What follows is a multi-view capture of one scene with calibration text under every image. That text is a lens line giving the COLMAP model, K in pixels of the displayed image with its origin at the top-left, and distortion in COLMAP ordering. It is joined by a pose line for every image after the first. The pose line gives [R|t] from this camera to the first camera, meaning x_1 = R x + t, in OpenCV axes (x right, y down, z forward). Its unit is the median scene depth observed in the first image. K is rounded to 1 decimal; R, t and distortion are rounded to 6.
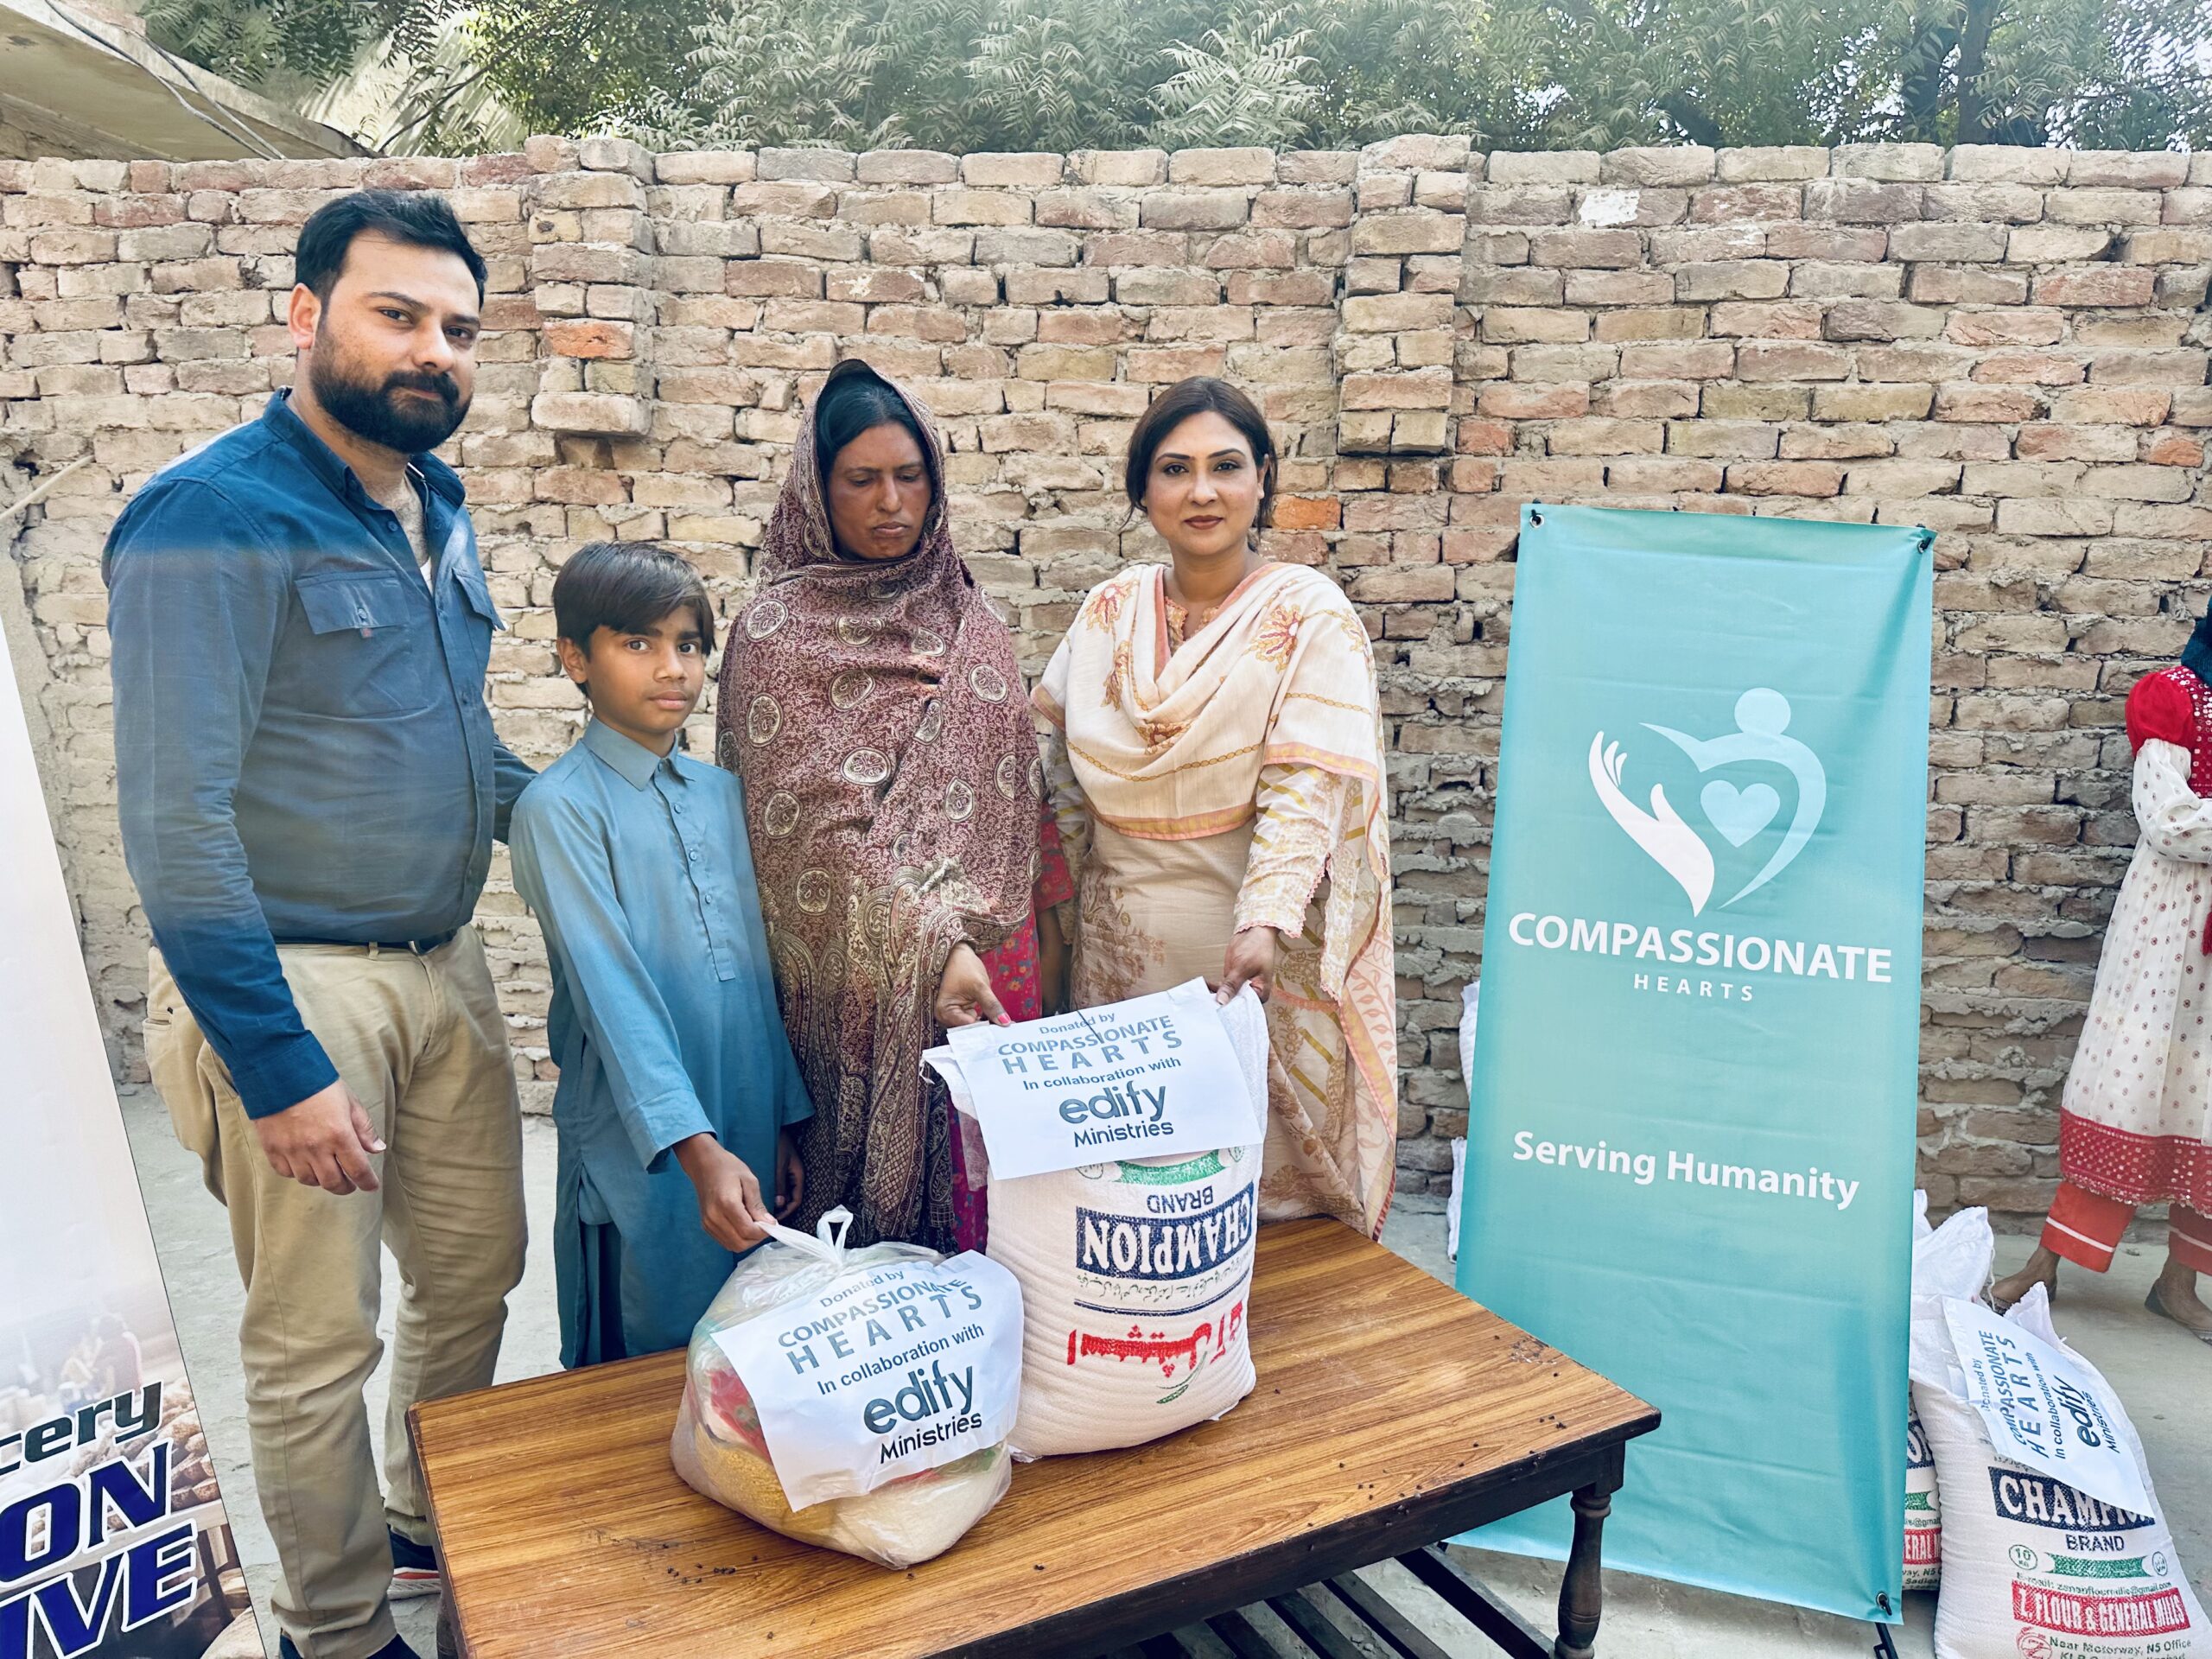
lens RADIAL K [[1538.3, 0, 1118.0], [0, 1538.3, 855.7], [0, 0, 1]] dist [0.067884, -0.088581]
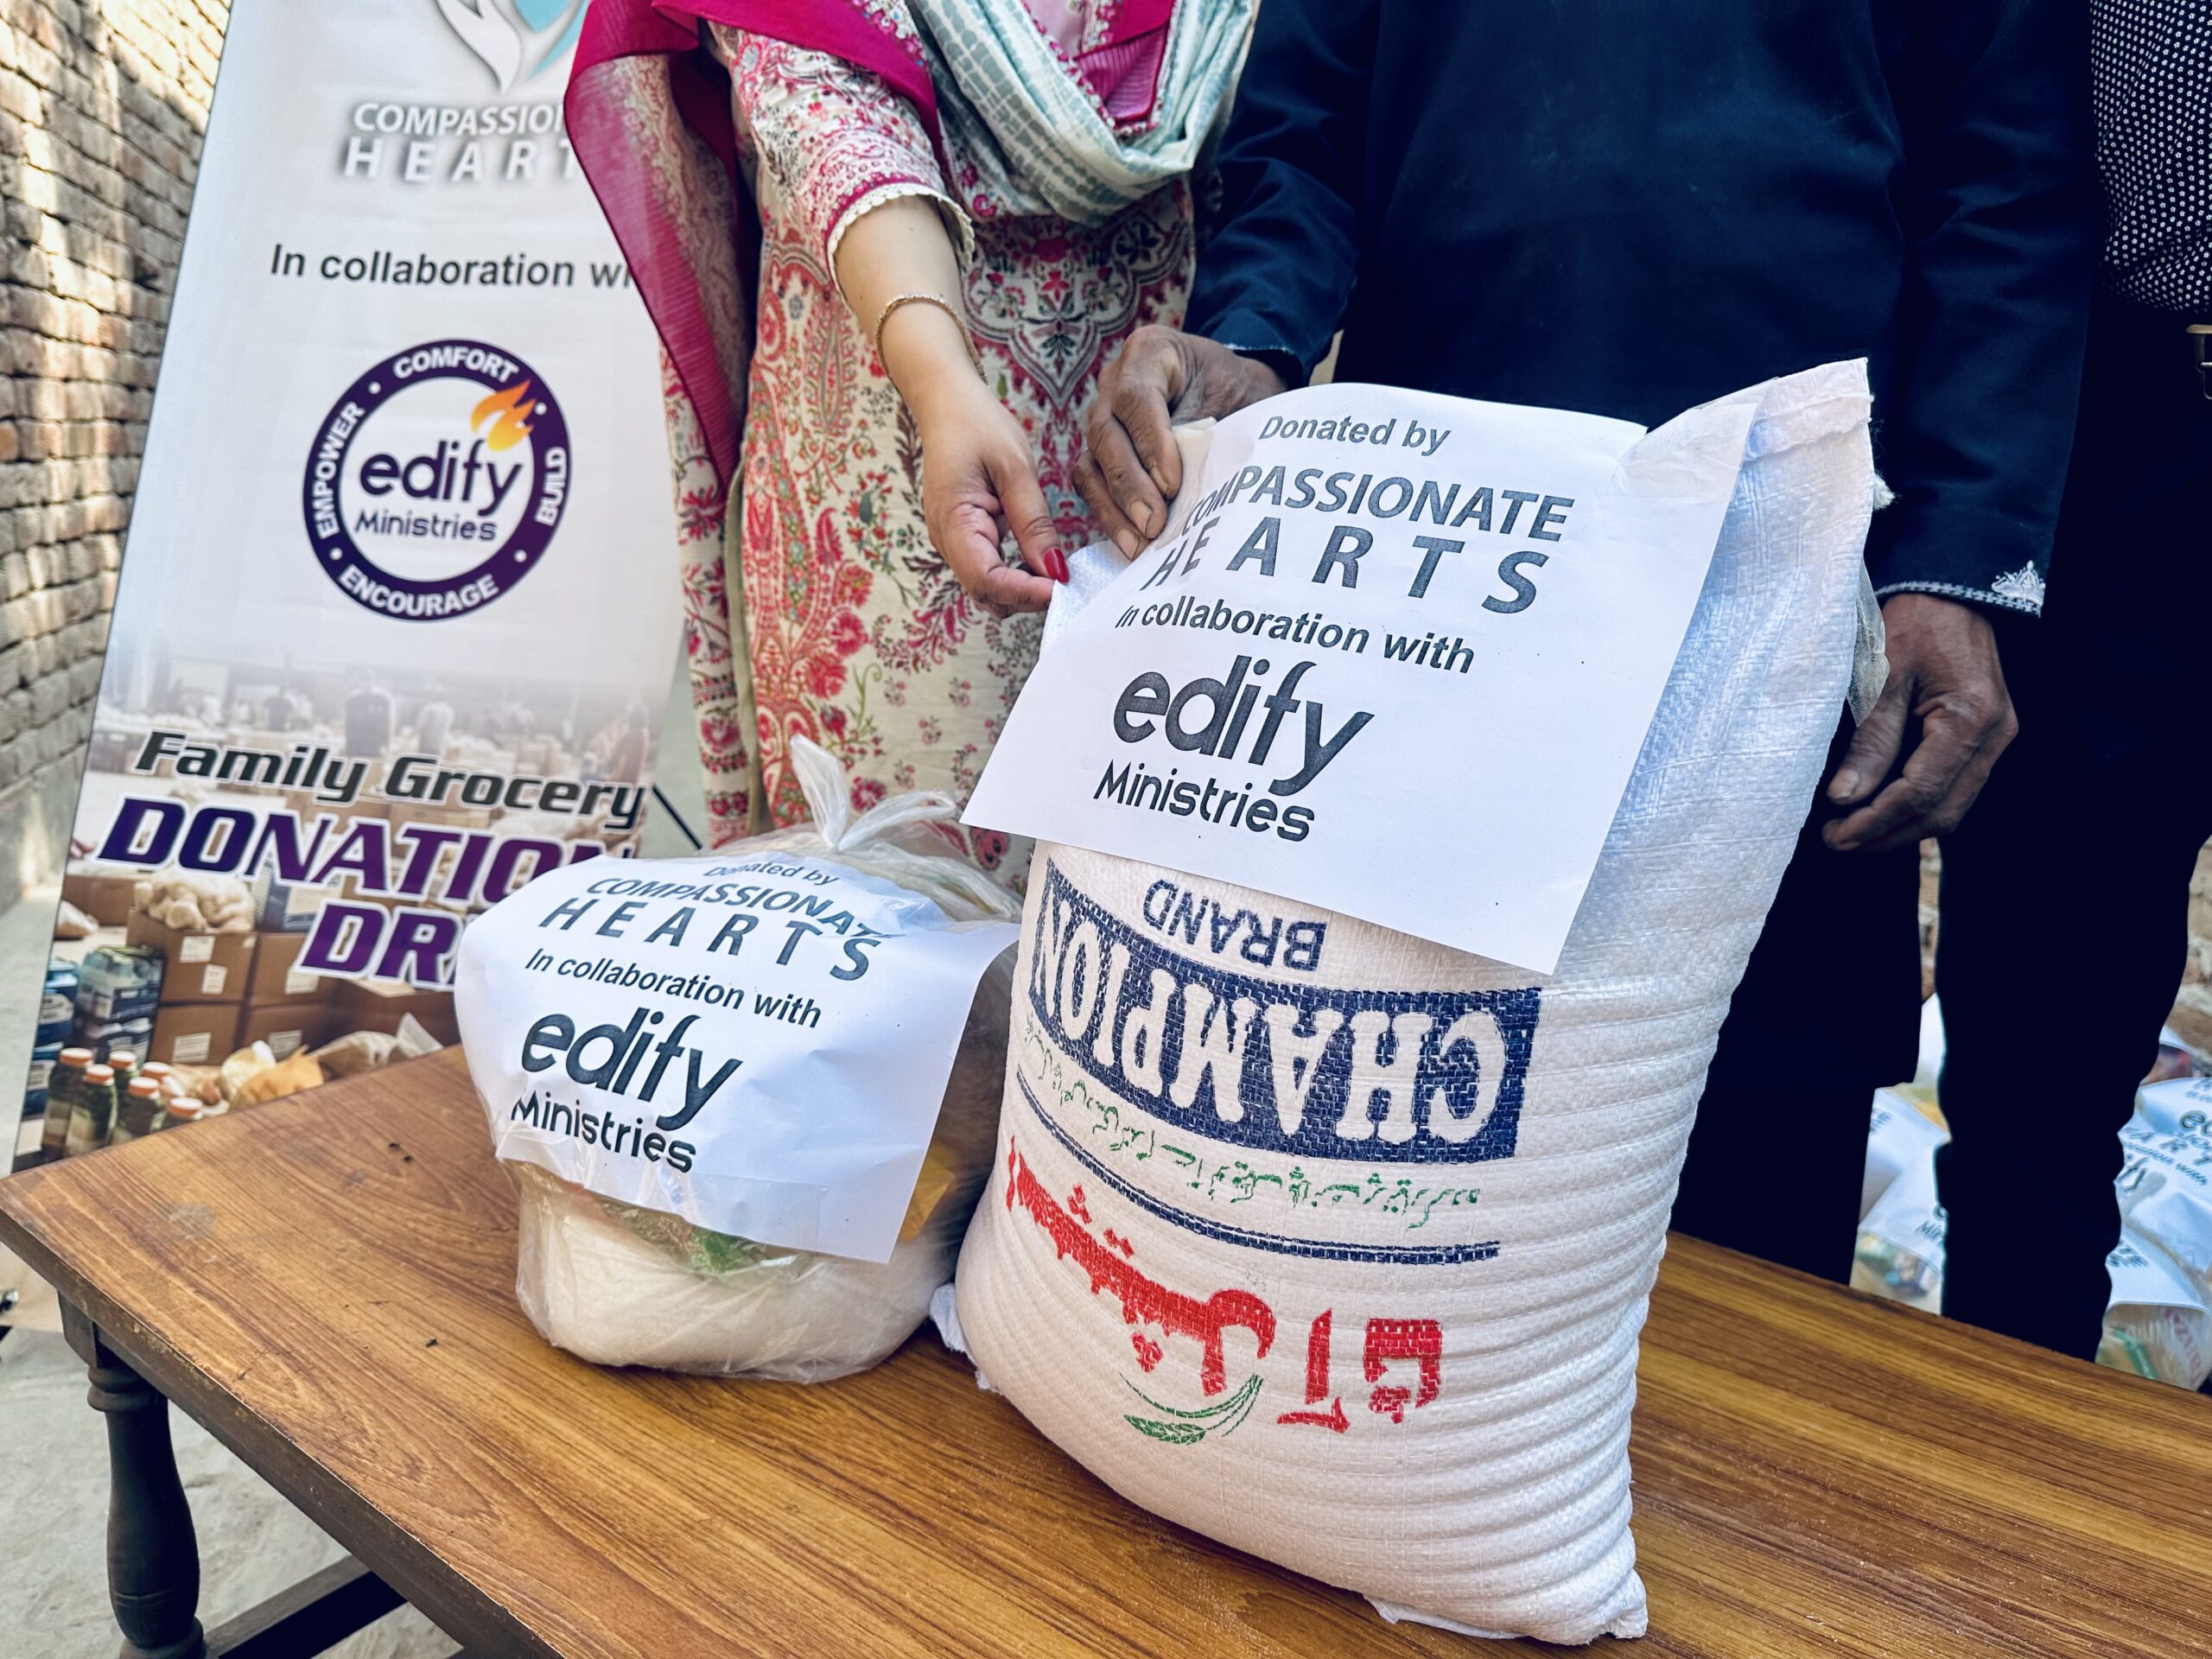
lens RADIAL K [[1592.3, 0, 1109.6], [0, 1592.3, 825.7], [0, 0, 1]] dist [-0.001601, -0.008306]
pose [[0.397157, 0.191250, -0.897602, 0.168390], [-0.180134, 0.975266, 0.128095, 0.076266], [0.899899, 0.110815, 0.421784, 0.389687]]
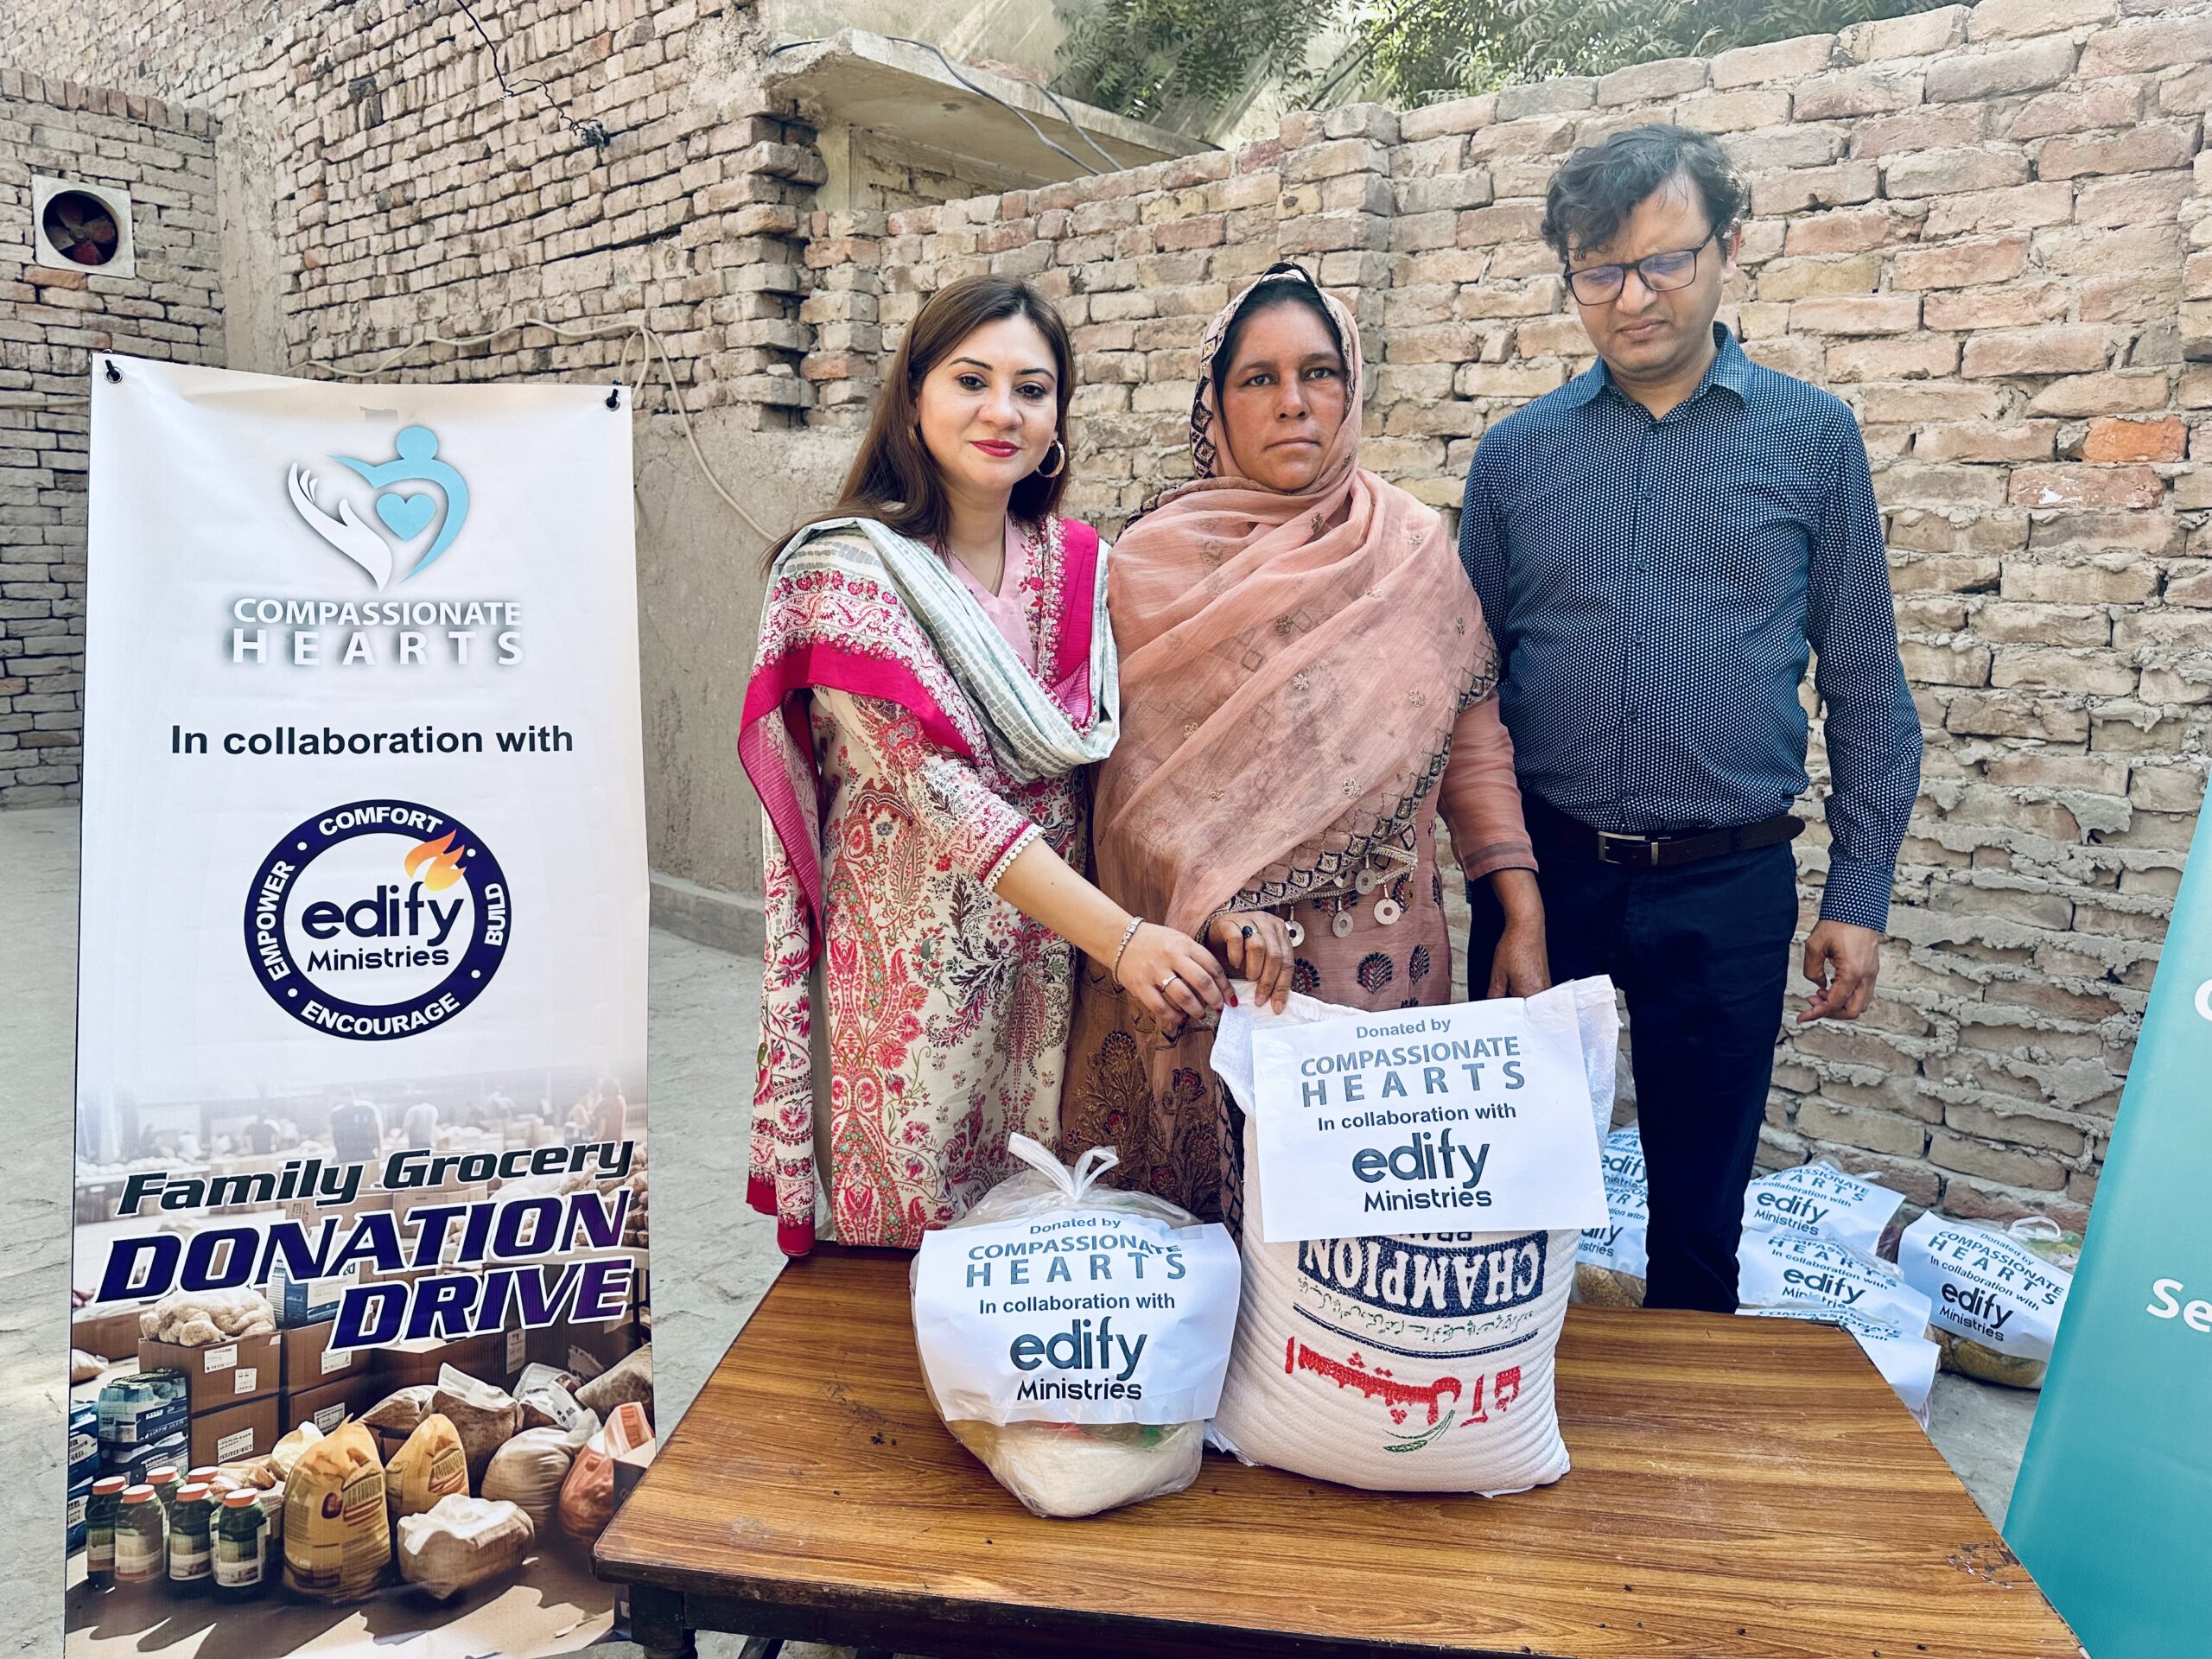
lens RADIAL K [[1565.9, 0, 1107.5], [0, 1565.9, 832.2], [0, 0, 1]] dist [0.027188, -0.033891]
pose [[0.811227, 0.096432, -0.576725, 0.180165], [-0.099964, 0.994659, 0.025703, 0.000557], [0.576124, 0.036801, 0.816534, 0.084291]]
